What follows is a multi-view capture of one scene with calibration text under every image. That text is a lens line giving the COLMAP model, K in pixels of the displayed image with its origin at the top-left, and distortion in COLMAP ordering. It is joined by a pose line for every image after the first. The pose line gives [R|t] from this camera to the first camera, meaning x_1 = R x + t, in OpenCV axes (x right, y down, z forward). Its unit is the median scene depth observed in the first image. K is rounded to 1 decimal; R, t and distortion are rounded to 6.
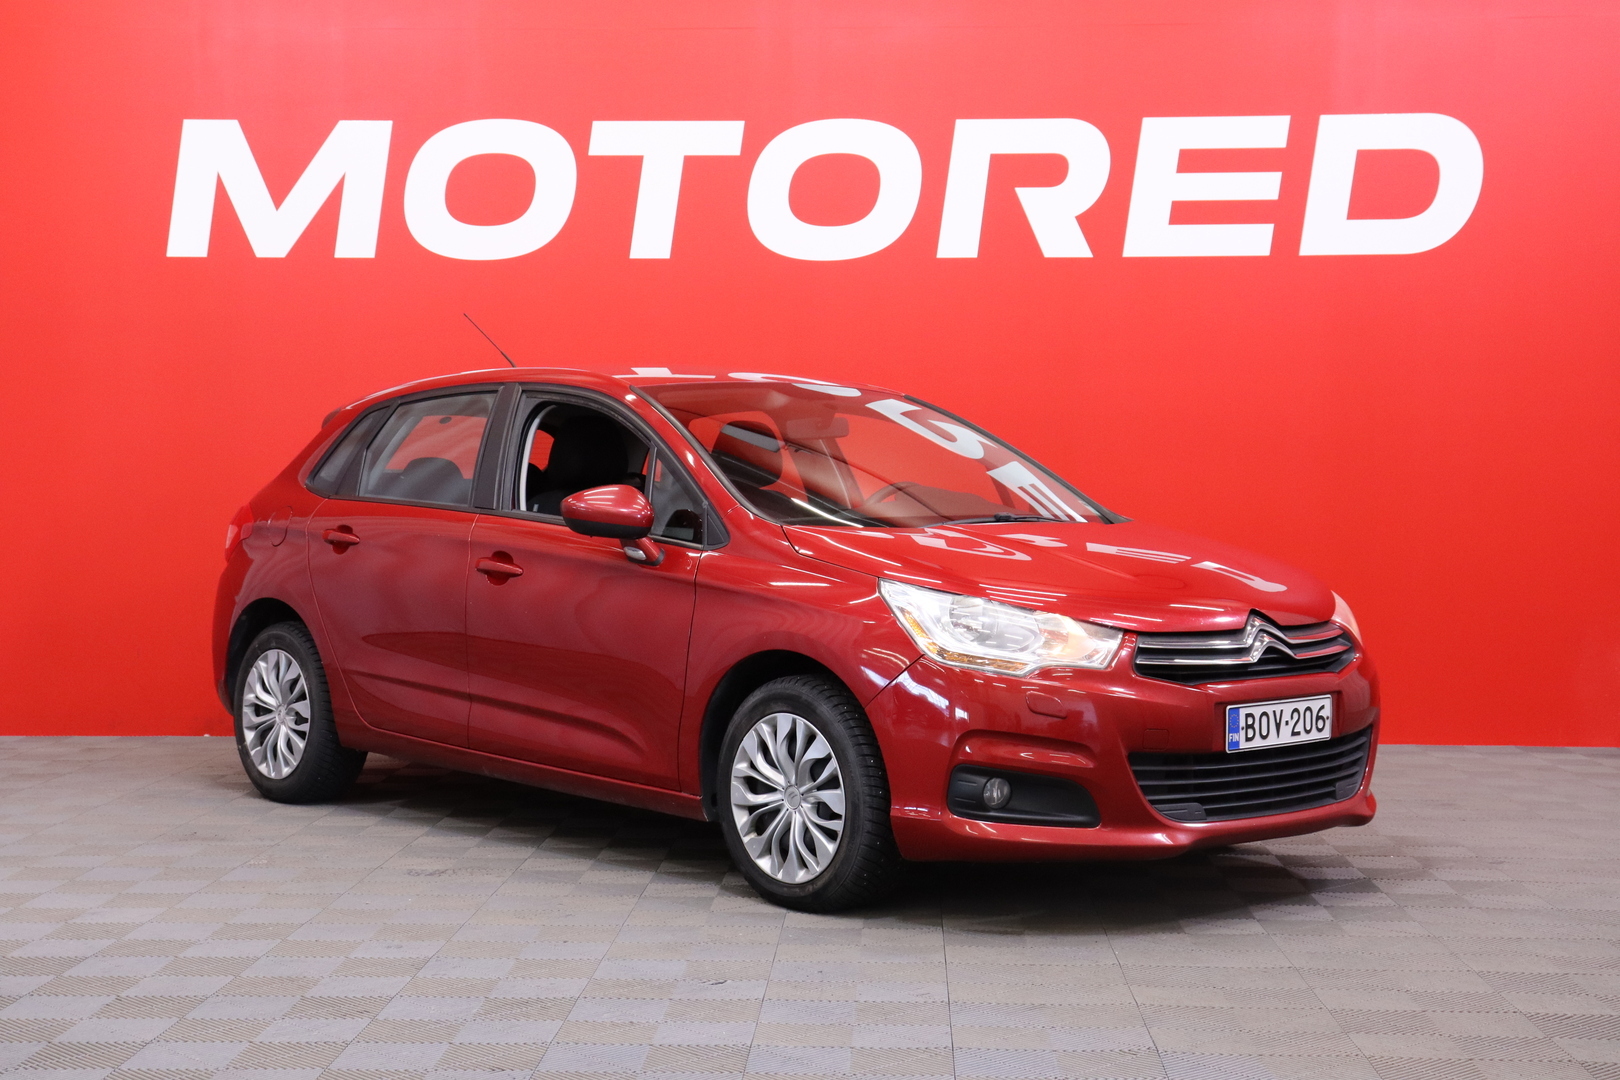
lens RADIAL K [[2503.5, 0, 810.0], [0, 2503.5, 540.0], [0, 0, 1]] dist [0.023666, -0.022659]
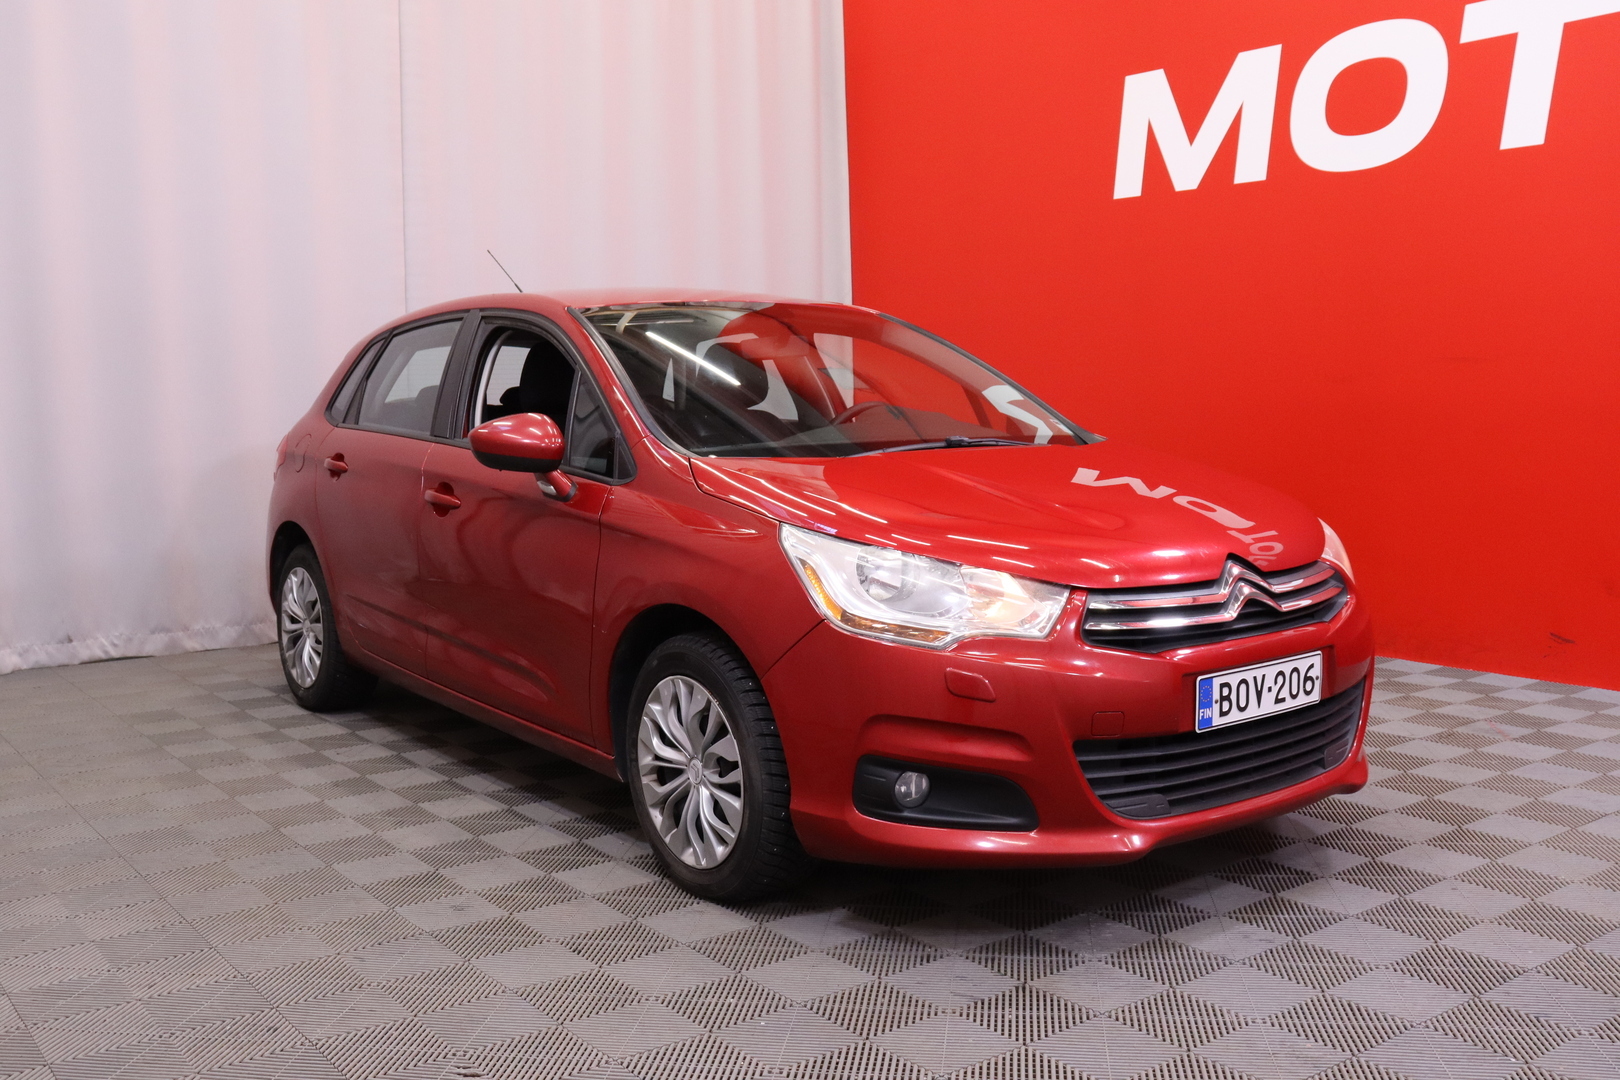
lens RADIAL K [[1591.4, 0, 810.0], [0, 1591.4, 540.0], [0, 0, 1]] dist [-0.109286, 0.009389]
pose [[0.995819, -0.007703, -0.091025, 0.084997], [0.014121, 0.997442, 0.070072, -0.016270], [0.090252, -0.071064, 0.993380, 0.463640]]
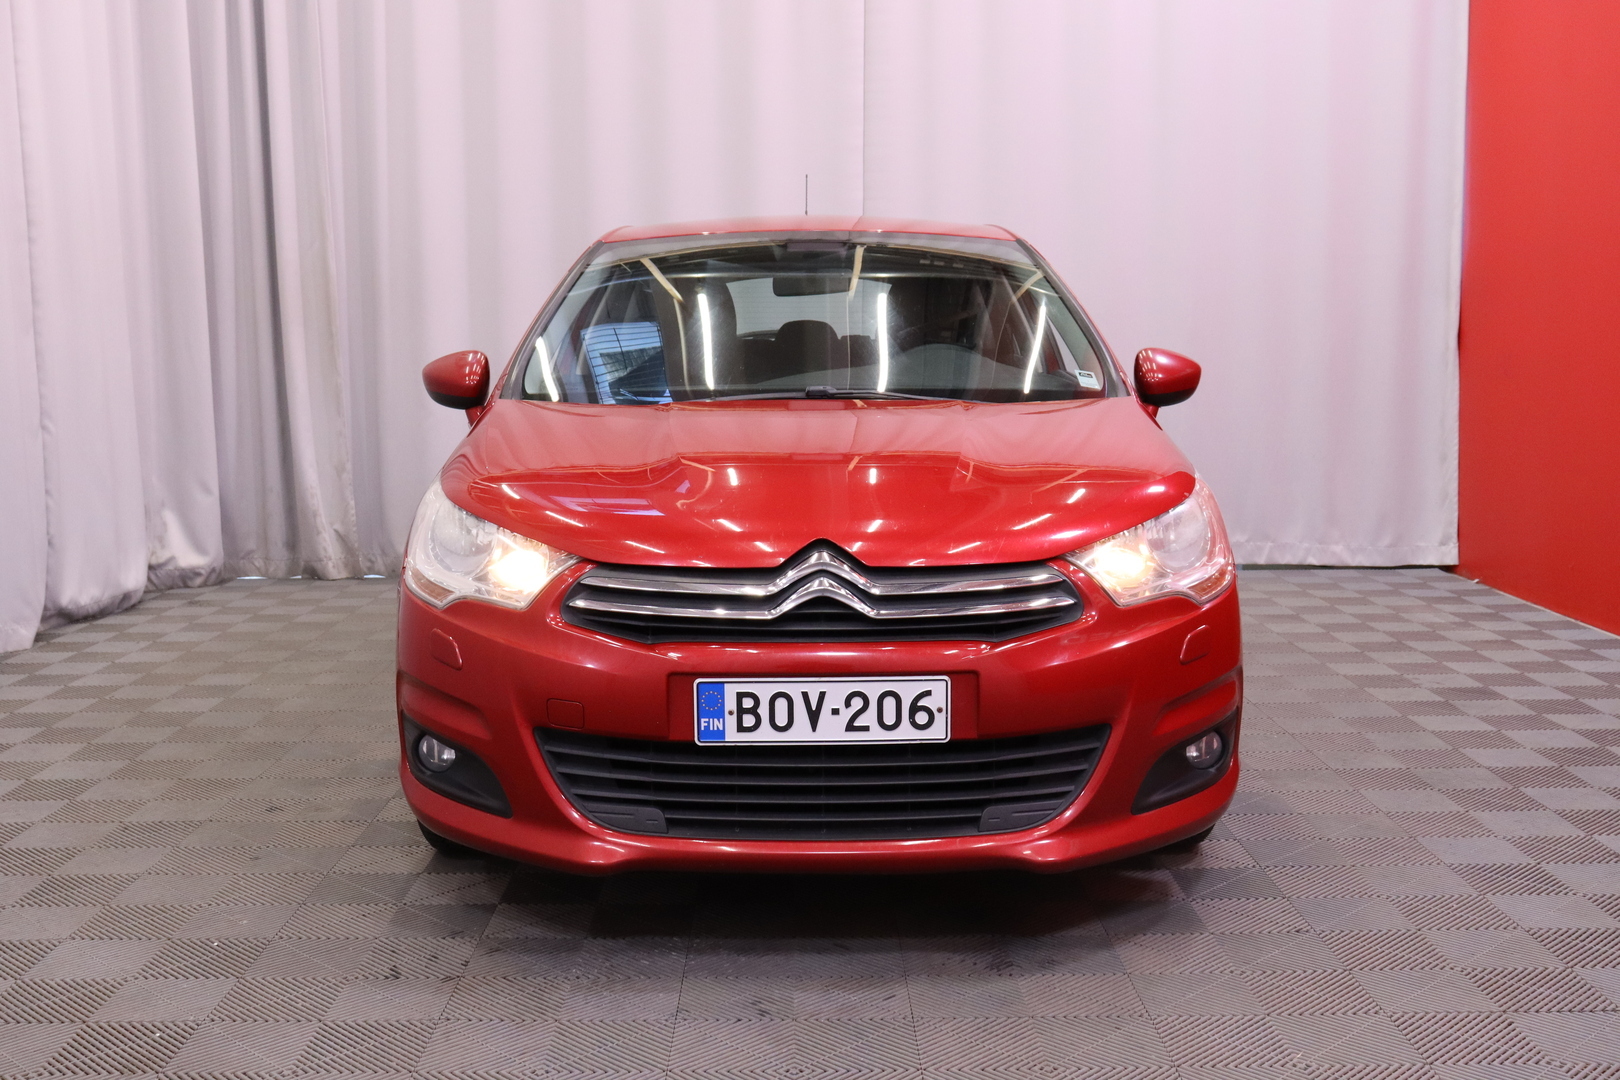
lens RADIAL K [[1744.2, 0, 810.0], [0, 1744.2, 540.0], [0, 0, 1]] dist [0.015512, 0.009310]
pose [[0.729915, 0.079602, -0.678887, 0.502000], [-0.011615, 0.994497, 0.104121, -0.022281], [0.683439, -0.068114, 0.726823, 0.654607]]
